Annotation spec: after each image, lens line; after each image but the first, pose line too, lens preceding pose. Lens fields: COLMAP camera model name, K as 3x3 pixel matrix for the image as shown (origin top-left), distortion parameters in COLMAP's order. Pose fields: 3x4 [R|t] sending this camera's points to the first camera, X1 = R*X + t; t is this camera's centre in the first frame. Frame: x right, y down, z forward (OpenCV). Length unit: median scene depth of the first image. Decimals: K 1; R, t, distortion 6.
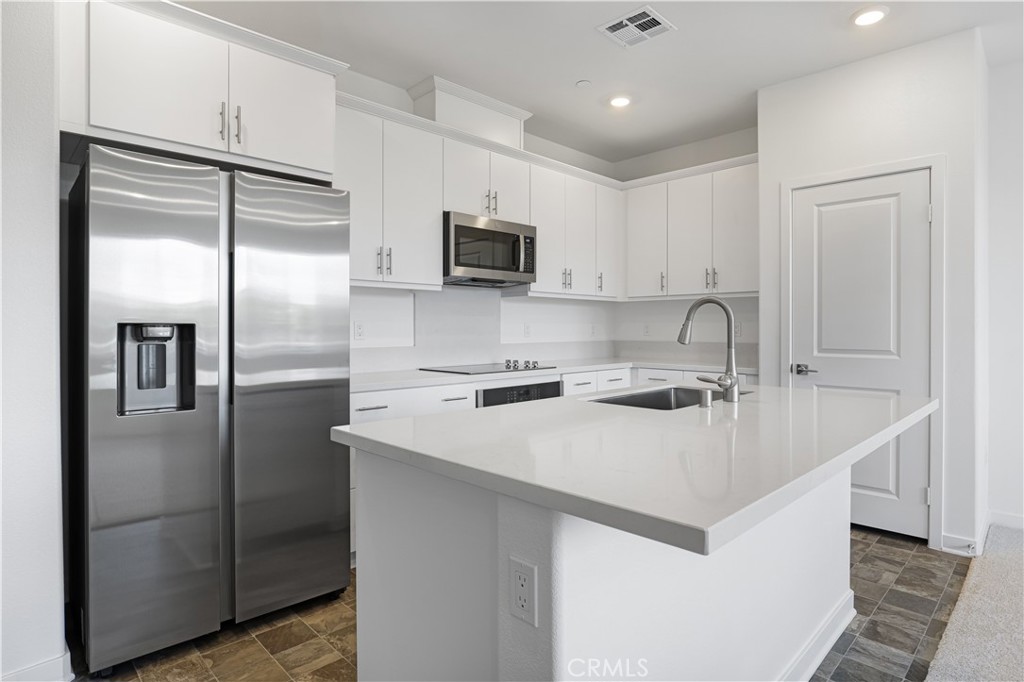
lens RADIAL K [[550.6, 0, 524.0], [0, 550.6, 330.3], [0, 0, 1]] dist [-0.017155, 0.004901]
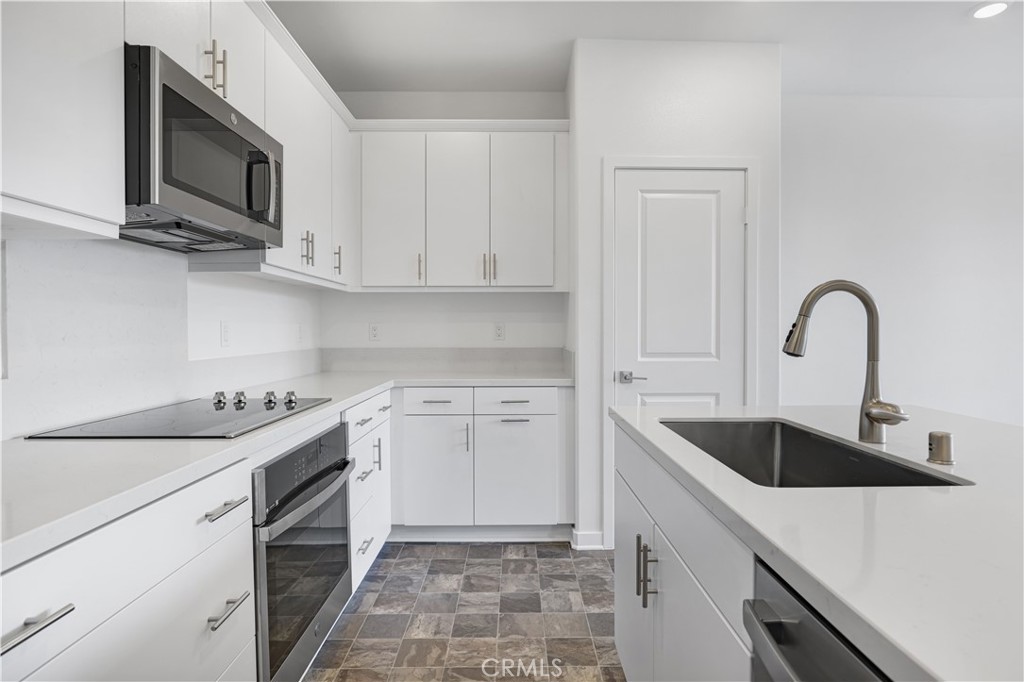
lens RADIAL K [[550.6, 0, 524.1], [0, 550.6, 337.1], [0, 0, 1]] dist [-0.017155, 0.004901]
pose [[0.700909, -0.012100, 0.713148, -0.215991], [0.004874, 0.999914, 0.012176, -0.003468], [-0.713234, -0.005058, 0.700907, 0.475621]]
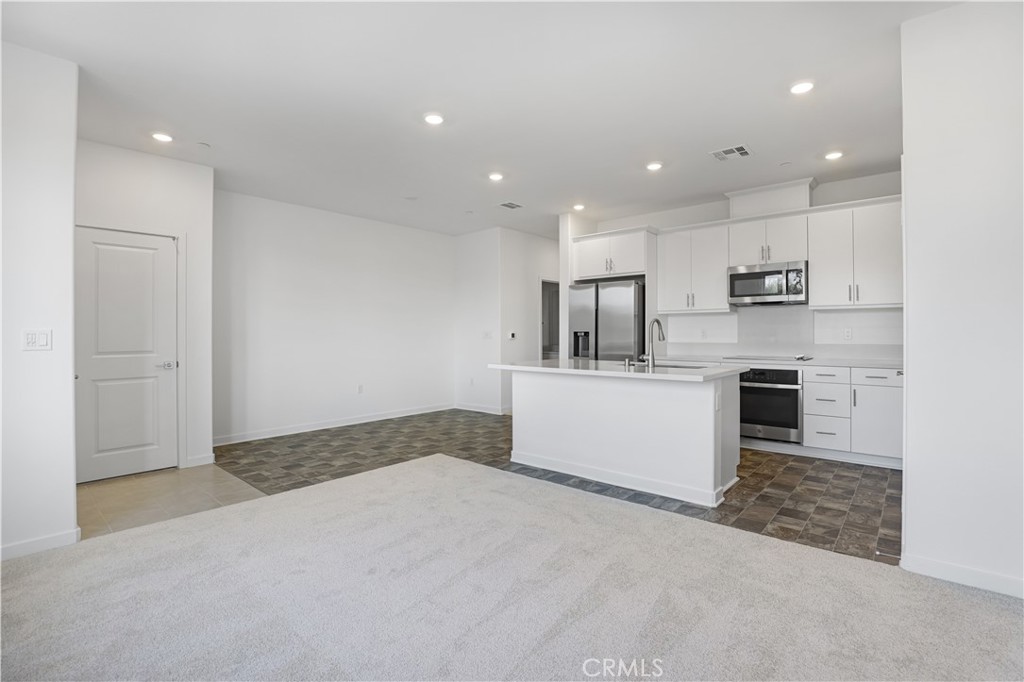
lens RADIAL K [[471.3, 0, 516.2], [0, 471.3, 330.2], [0, 0, 1]] dist [-0.033294, 0.006191]
pose [[0.059164, -0.005069, -0.998235, 1.251558], [-0.001717, 0.999985, -0.005180, -0.003102], [0.998247, 0.002020, 0.059155, 0.208160]]
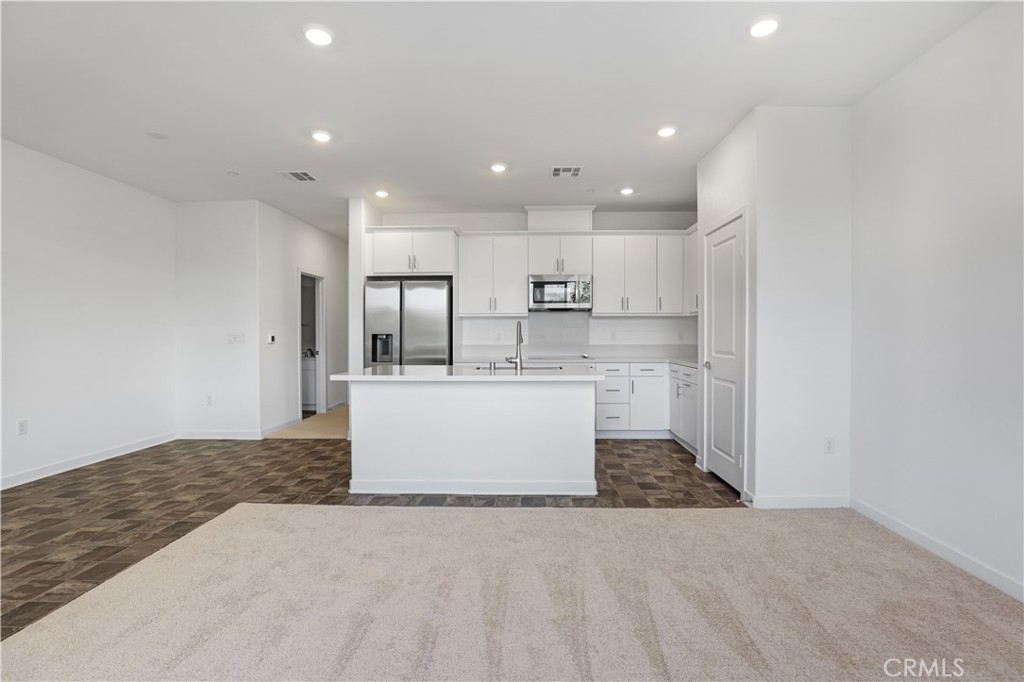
lens RADIAL K [[471.3, 0, 518.2], [0, 471.3, 338.2], [0, 0, 1]] dist [-0.033294, 0.006191]
pose [[0.676582, 0.005096, -0.736350, 0.993471], [-0.001564, 0.999984, 0.005483, -0.002598], [0.736366, -0.002558, 0.676579, -0.142908]]
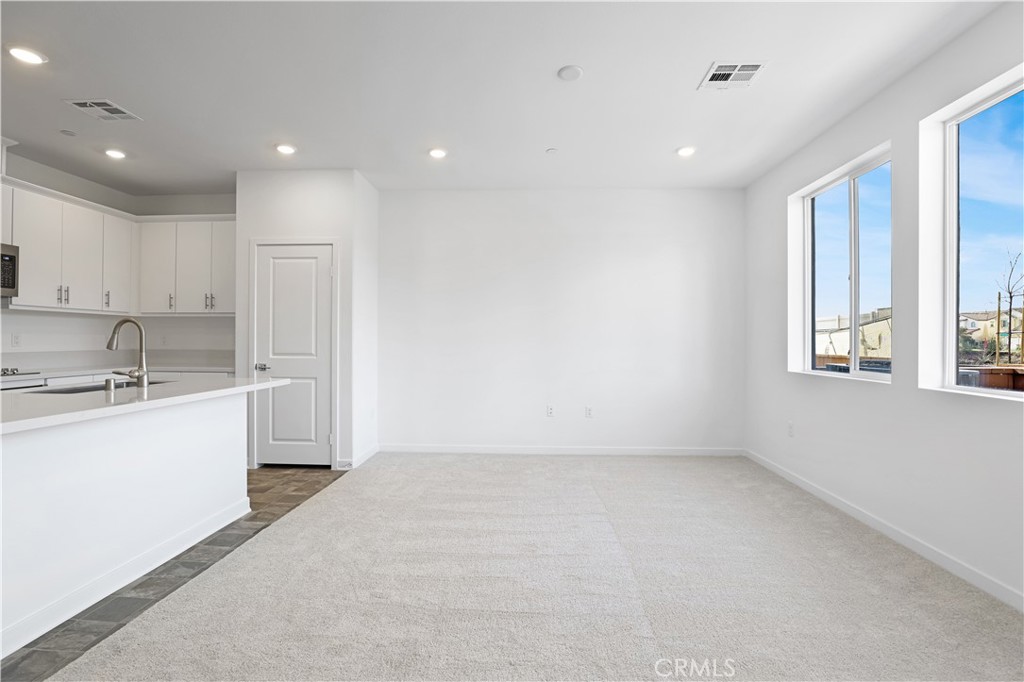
lens RADIAL K [[471.3, 0, 520.2], [0, 471.3, 340.0], [0, 0, 1]] dist [-0.033294, 0.006191]
pose [[0.743414, 0.003518, 0.668823, 0.170772], [-0.002264, 0.999994, -0.002743, -0.000062], [-0.668828, 0.000525, 0.743417, -0.381224]]
